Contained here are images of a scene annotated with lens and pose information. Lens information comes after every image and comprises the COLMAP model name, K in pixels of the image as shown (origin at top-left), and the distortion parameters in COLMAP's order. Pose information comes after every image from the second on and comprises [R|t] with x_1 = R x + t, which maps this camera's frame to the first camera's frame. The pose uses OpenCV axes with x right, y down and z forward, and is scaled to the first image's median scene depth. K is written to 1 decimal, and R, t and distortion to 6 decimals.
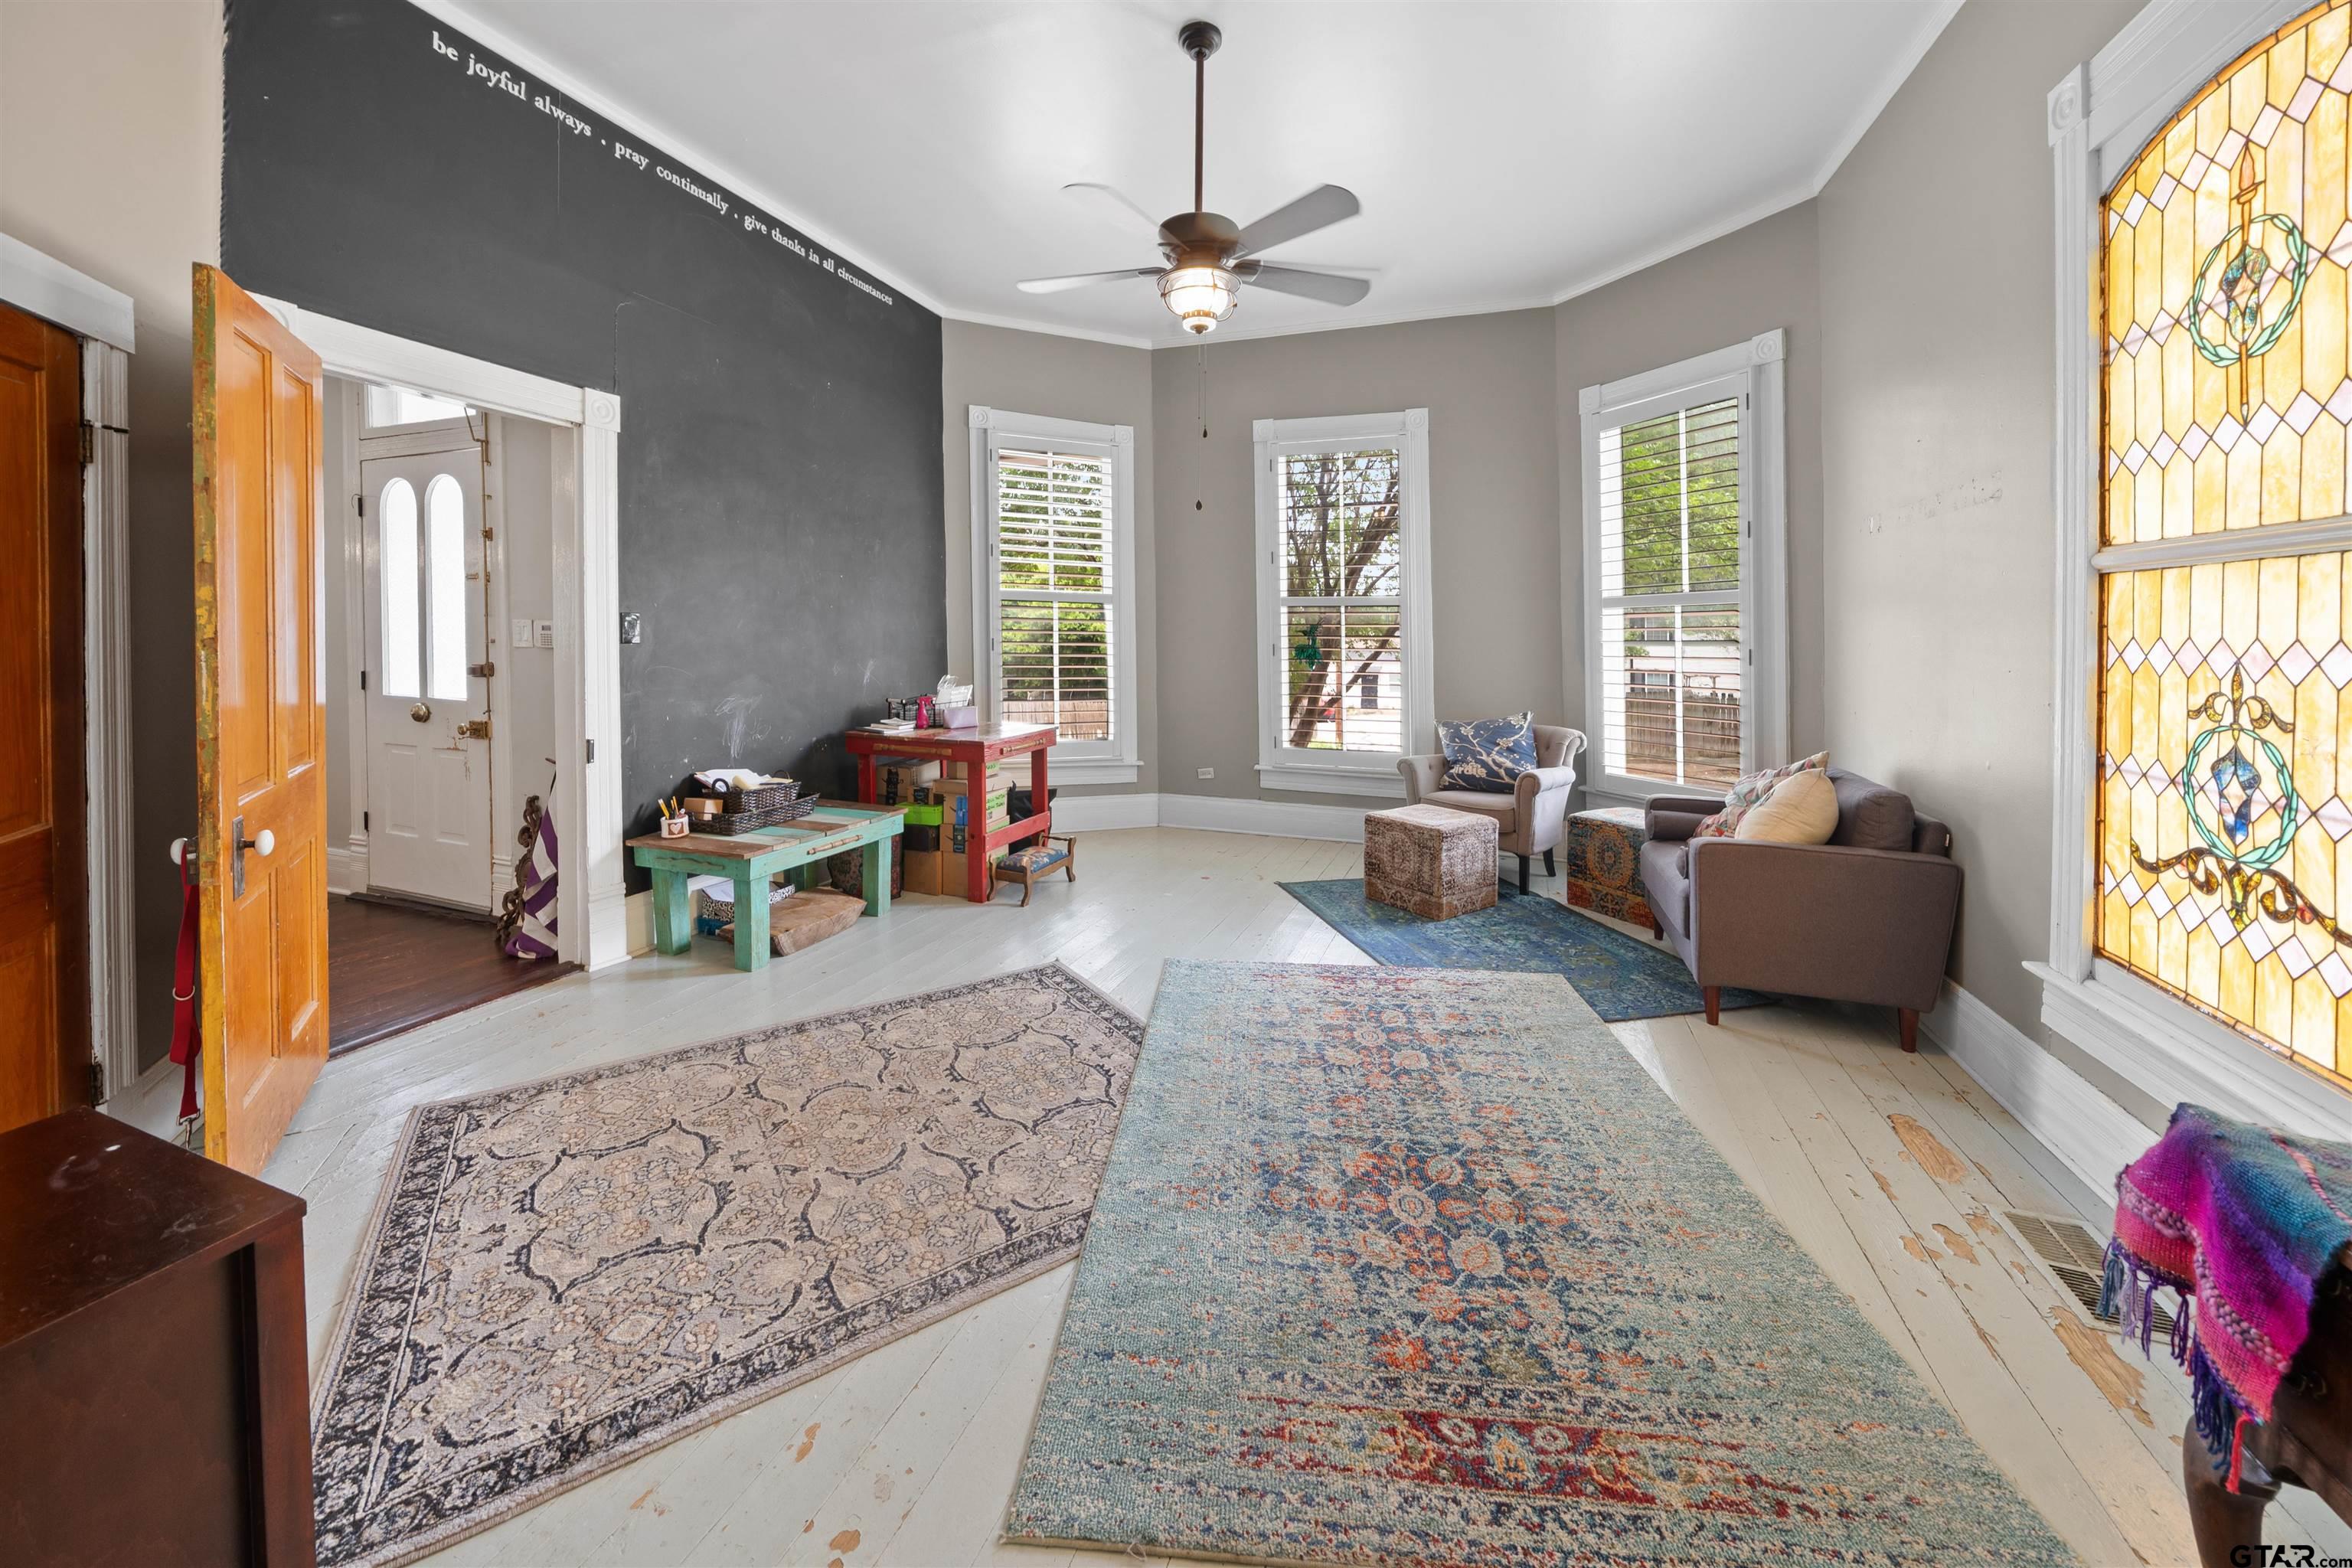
lens RADIAL K [[847.7, 0, 1196.5], [0, 847.7, 647.7], [0, 0, 1]] dist [-0.003326, -0.000453]
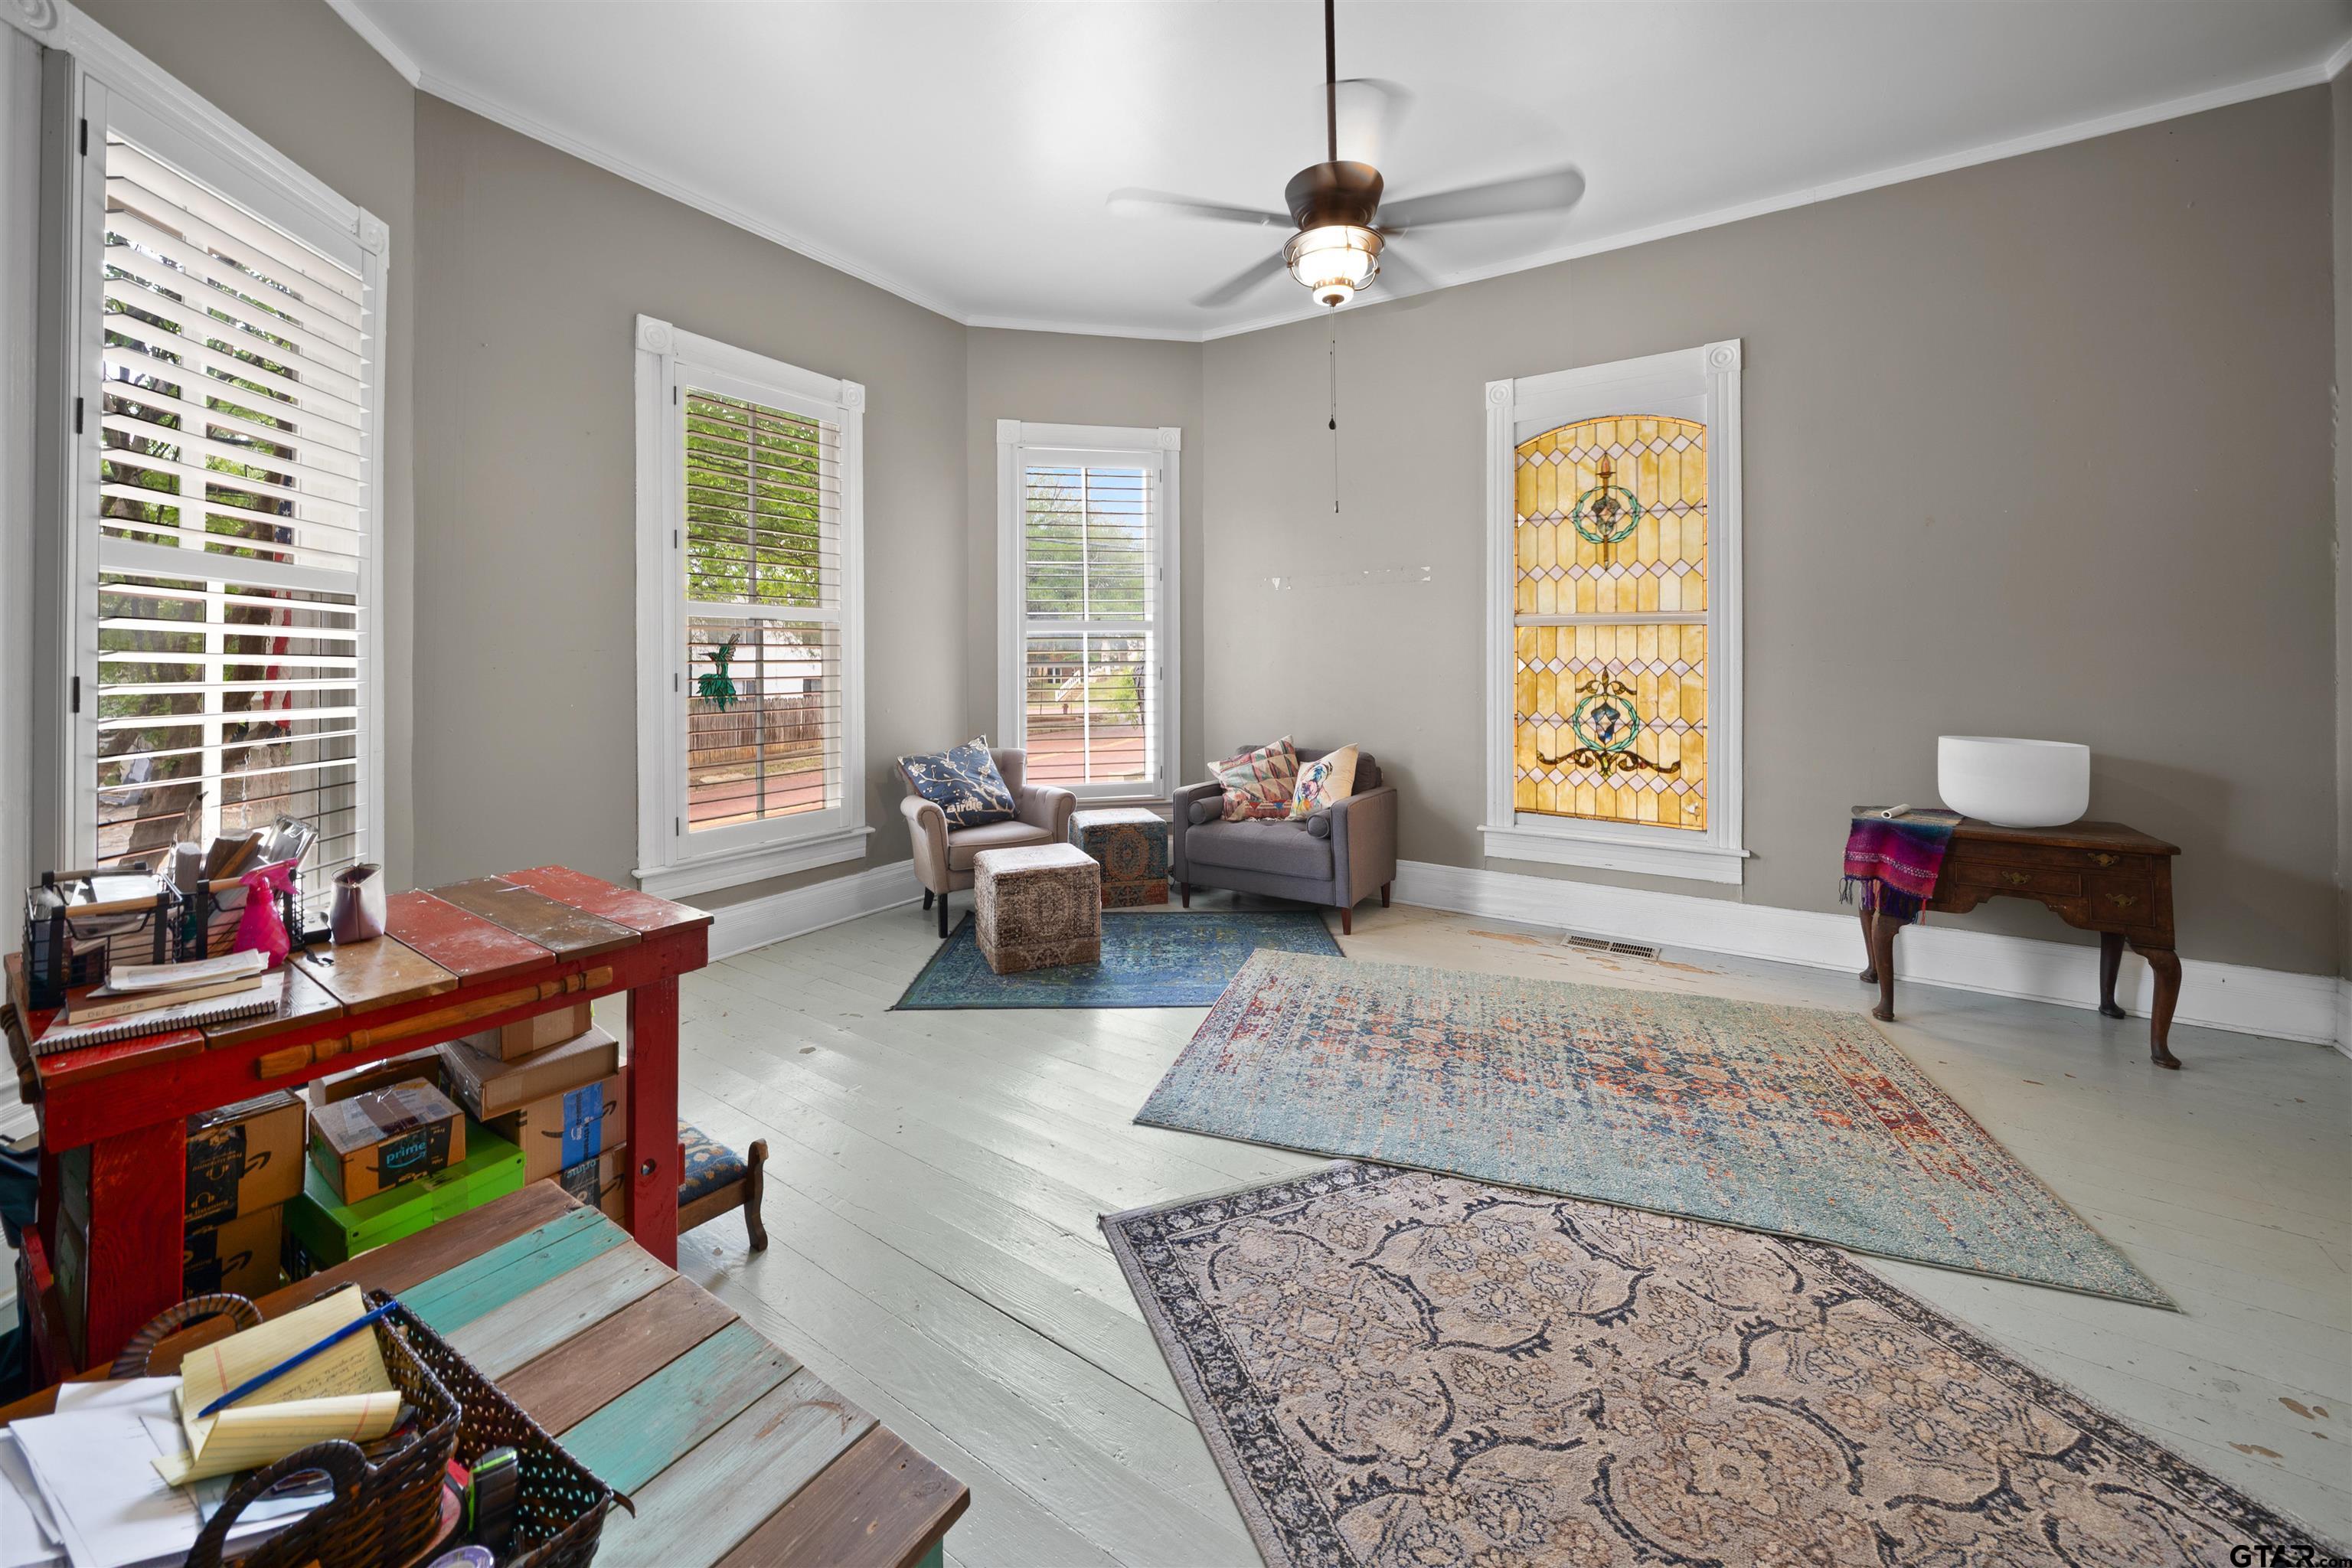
lens RADIAL K [[847.7, 0, 1163.7], [0, 847.7, 641.6], [0, 0, 1]] dist [-0.003326, -0.000453]
pose [[0.264116, 0.011009, 0.964428, -1.368589], [0.017107, 0.999724, -0.016097, -0.037251], [-0.964339, 0.020750, 0.263854, 1.508879]]
